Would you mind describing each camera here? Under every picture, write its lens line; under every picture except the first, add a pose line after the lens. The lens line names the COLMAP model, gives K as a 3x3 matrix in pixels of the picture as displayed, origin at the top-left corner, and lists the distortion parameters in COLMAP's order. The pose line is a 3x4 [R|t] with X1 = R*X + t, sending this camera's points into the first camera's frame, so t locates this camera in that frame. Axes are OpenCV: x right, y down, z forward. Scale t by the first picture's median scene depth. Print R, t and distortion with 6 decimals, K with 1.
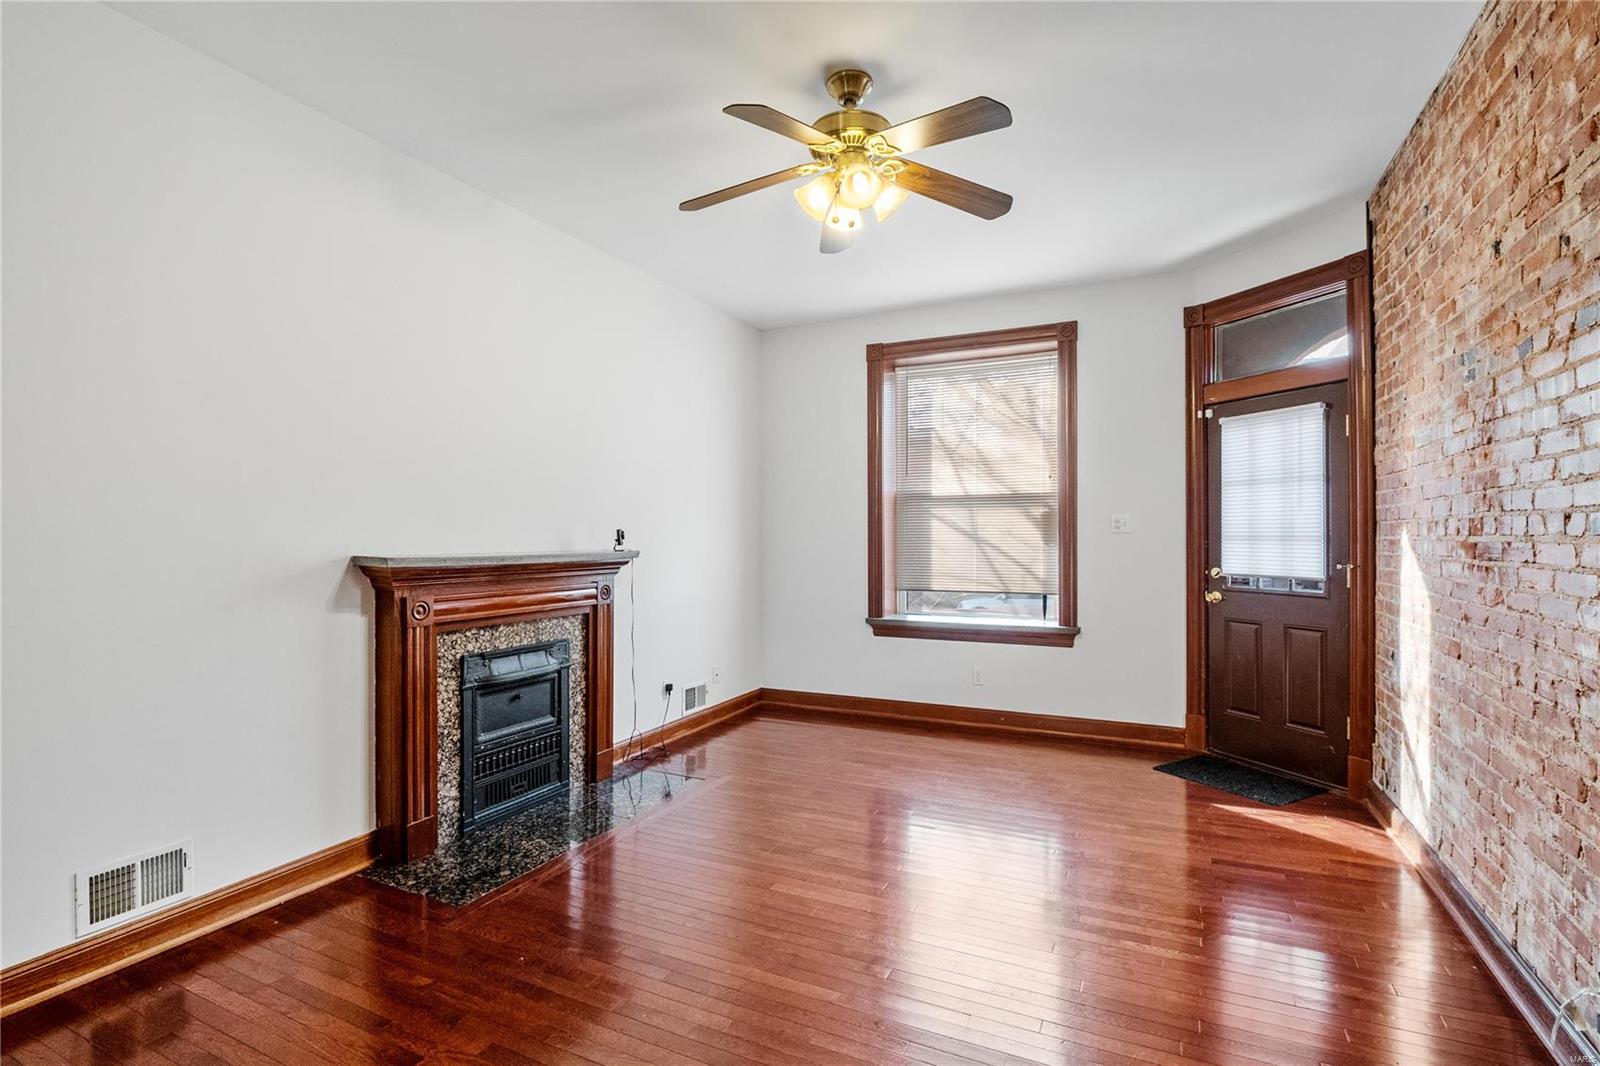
lens RADIAL K [[762.7, 0, 801.5], [0, 762.7, 535.6], [0, 0, 1]] dist [-0.000721, -0.000231]
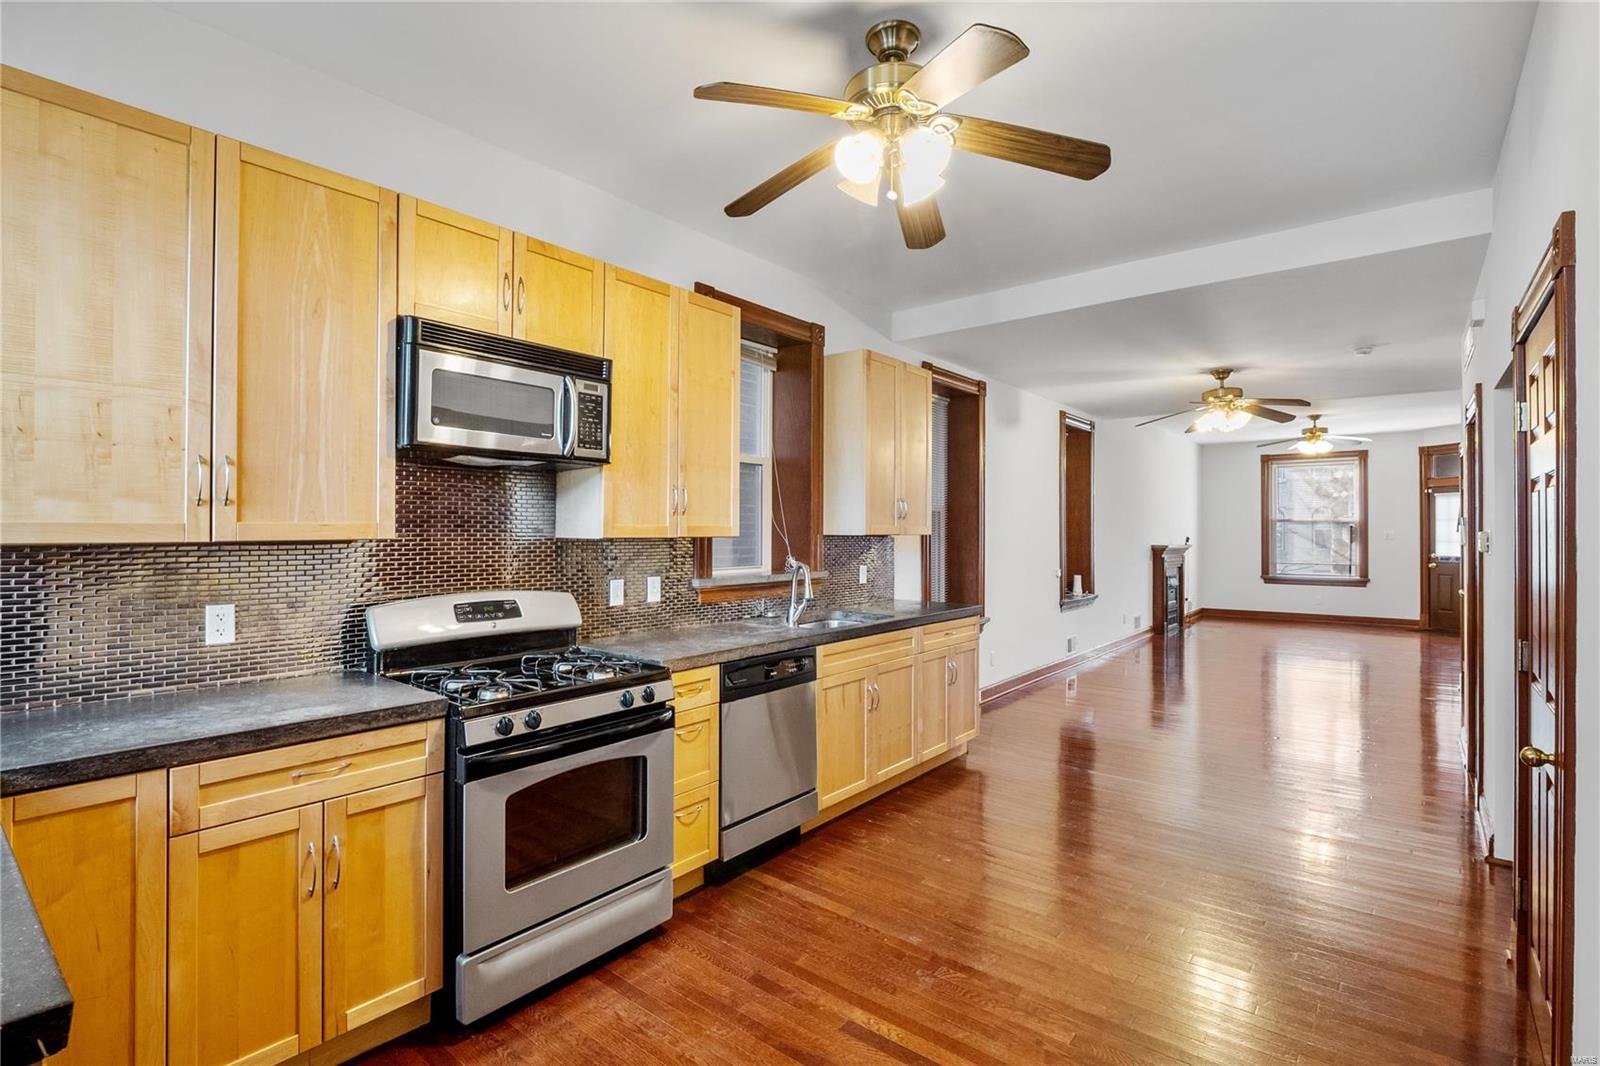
lens RADIAL K [[762.7, 0, 794.6], [0, 762.7, 530.8], [0, 0, 1]] dist [-0.000721, -0.000231]
pose [[0.941074, 0.003314, -0.338184, -0.680612], [-0.003477, 0.999994, 0.000124, -0.029226], [0.338182, 0.001059, 0.941080, -2.424581]]
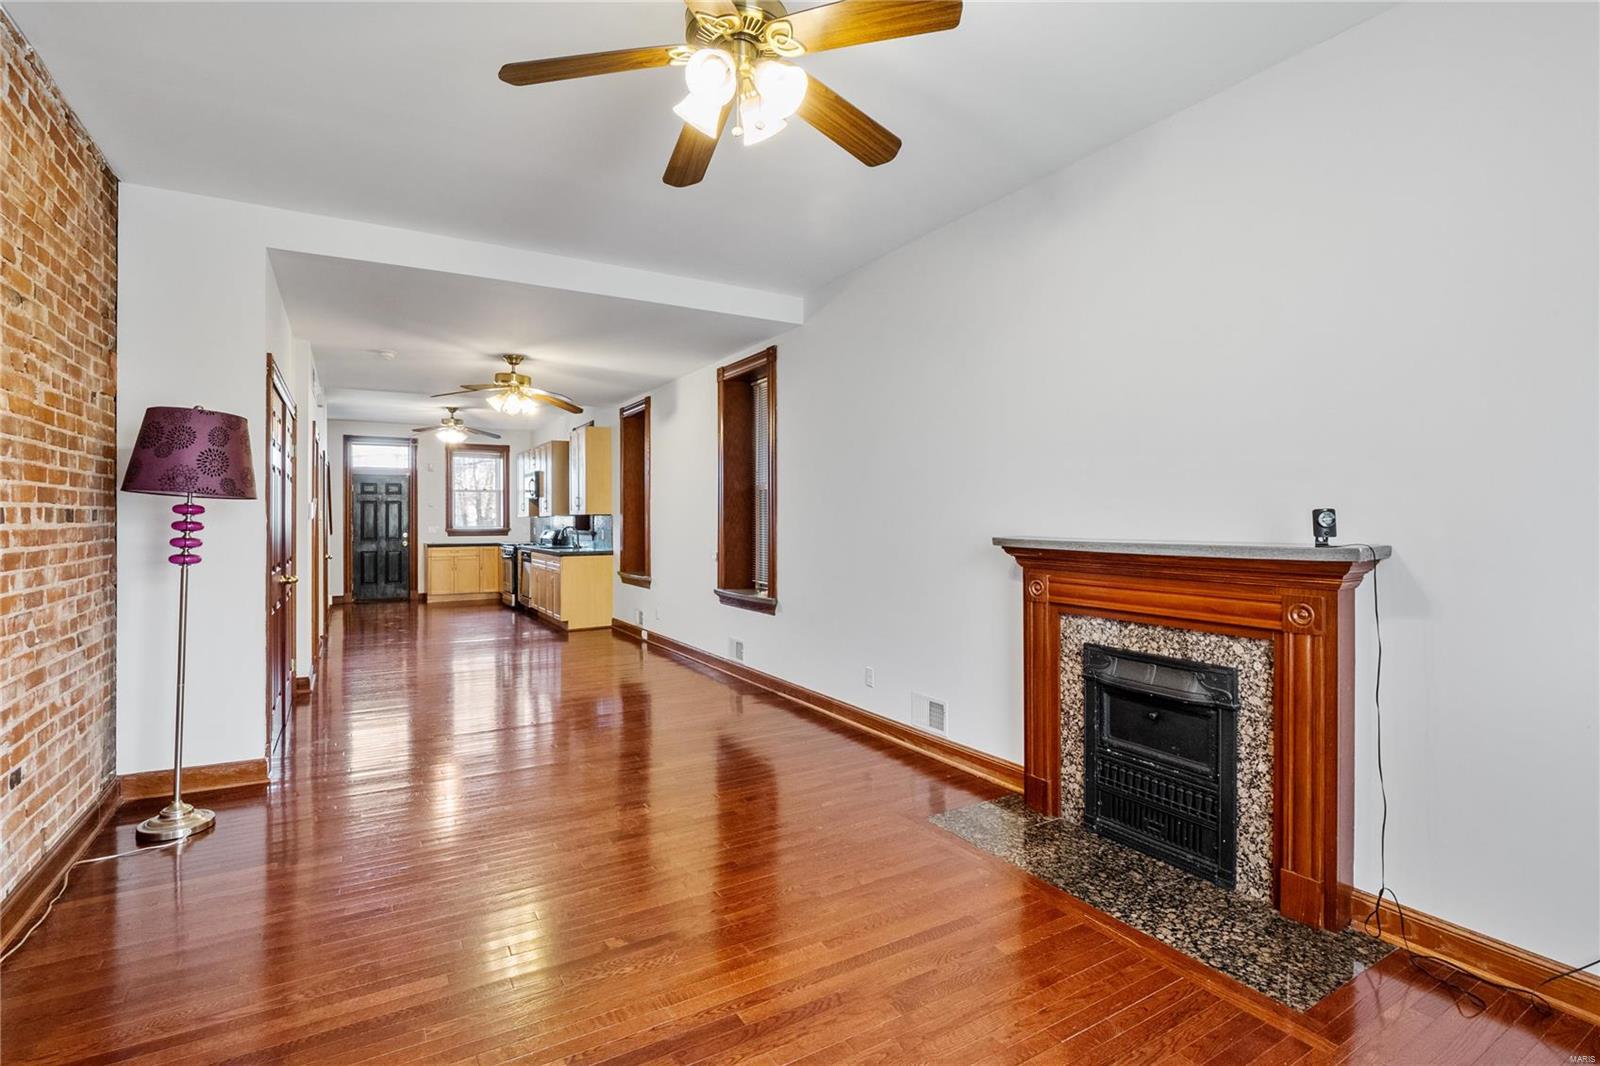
lens RADIAL K [[762.7, 0, 786.8], [0, 762.7, 520.6], [0, 0, 1]] dist [-0.000721, -0.000231]
pose [[-0.559003, 0.001942, -0.829164, 0.489667], [0.000060, 0.999997, 0.002302, -0.000849], [0.829166, 0.001237, -0.559001, 1.041117]]
